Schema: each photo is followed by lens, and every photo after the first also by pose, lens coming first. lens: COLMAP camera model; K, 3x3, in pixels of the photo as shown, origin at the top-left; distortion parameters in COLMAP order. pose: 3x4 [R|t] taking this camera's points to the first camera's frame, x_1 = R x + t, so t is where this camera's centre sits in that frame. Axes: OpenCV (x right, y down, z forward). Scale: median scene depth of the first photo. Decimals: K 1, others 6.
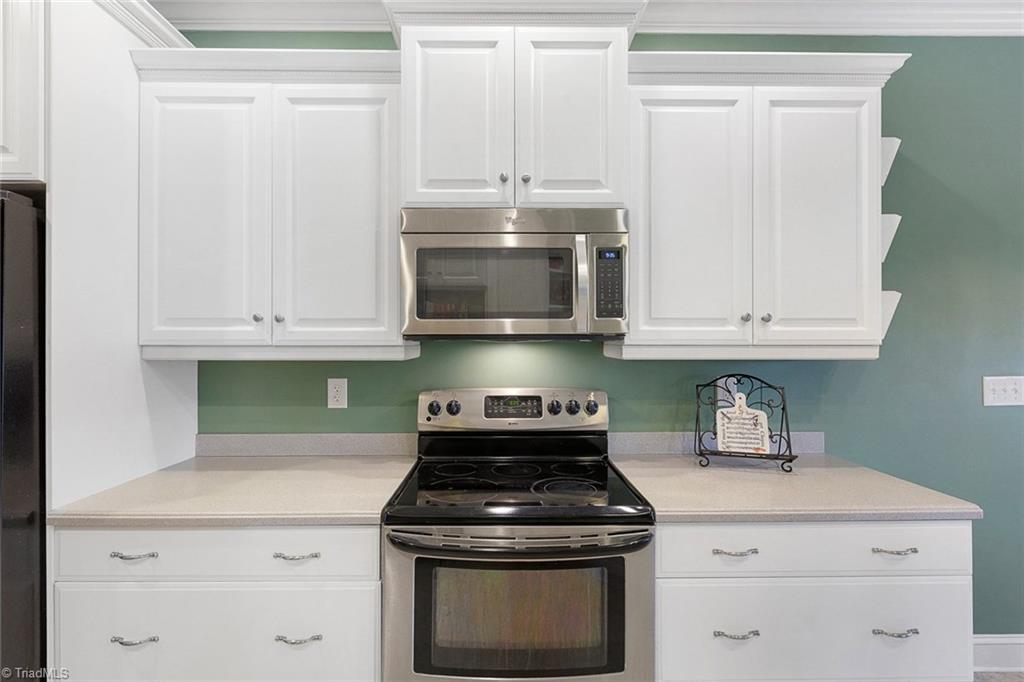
lens RADIAL K [[553.4, 0, 511.5], [0, 553.4, 314.4], [0, 0, 1]] dist [-0.009910, 0.000036]
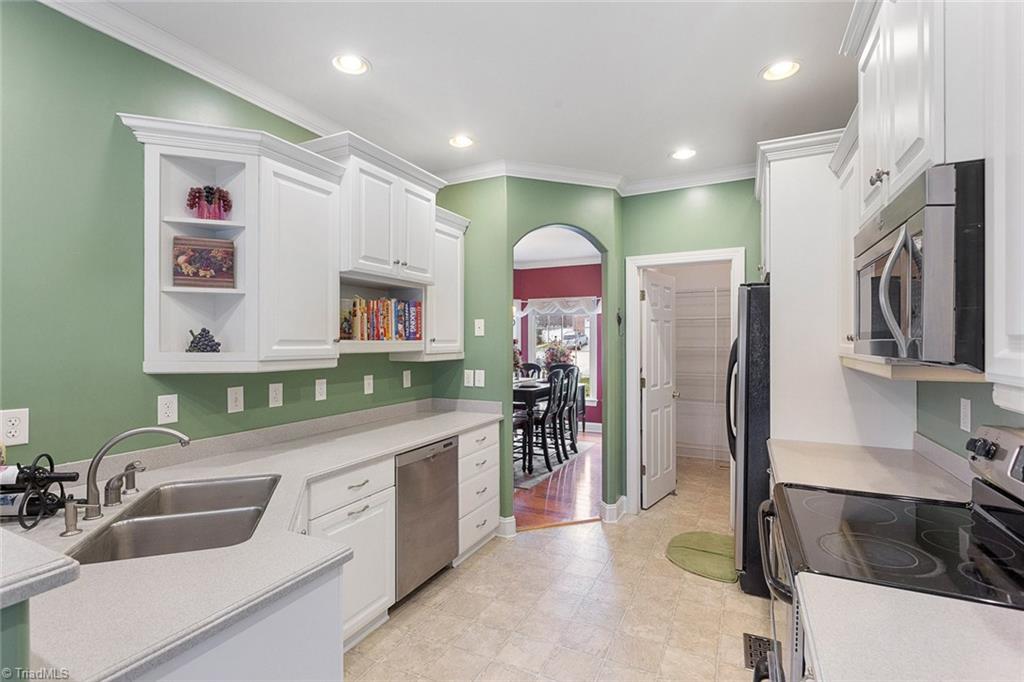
lens RADIAL K [[468.0, 0, 511.8], [0, 468.0, 342.6], [0, 0, 1]] dist [0.000376, 0.000025]
pose [[0.459965, 0.000707, 0.887937, -0.954913], [-0.012388, 0.999907, 0.005621, 0.001903], [-0.887851, -0.013585, 0.459931, -0.023035]]
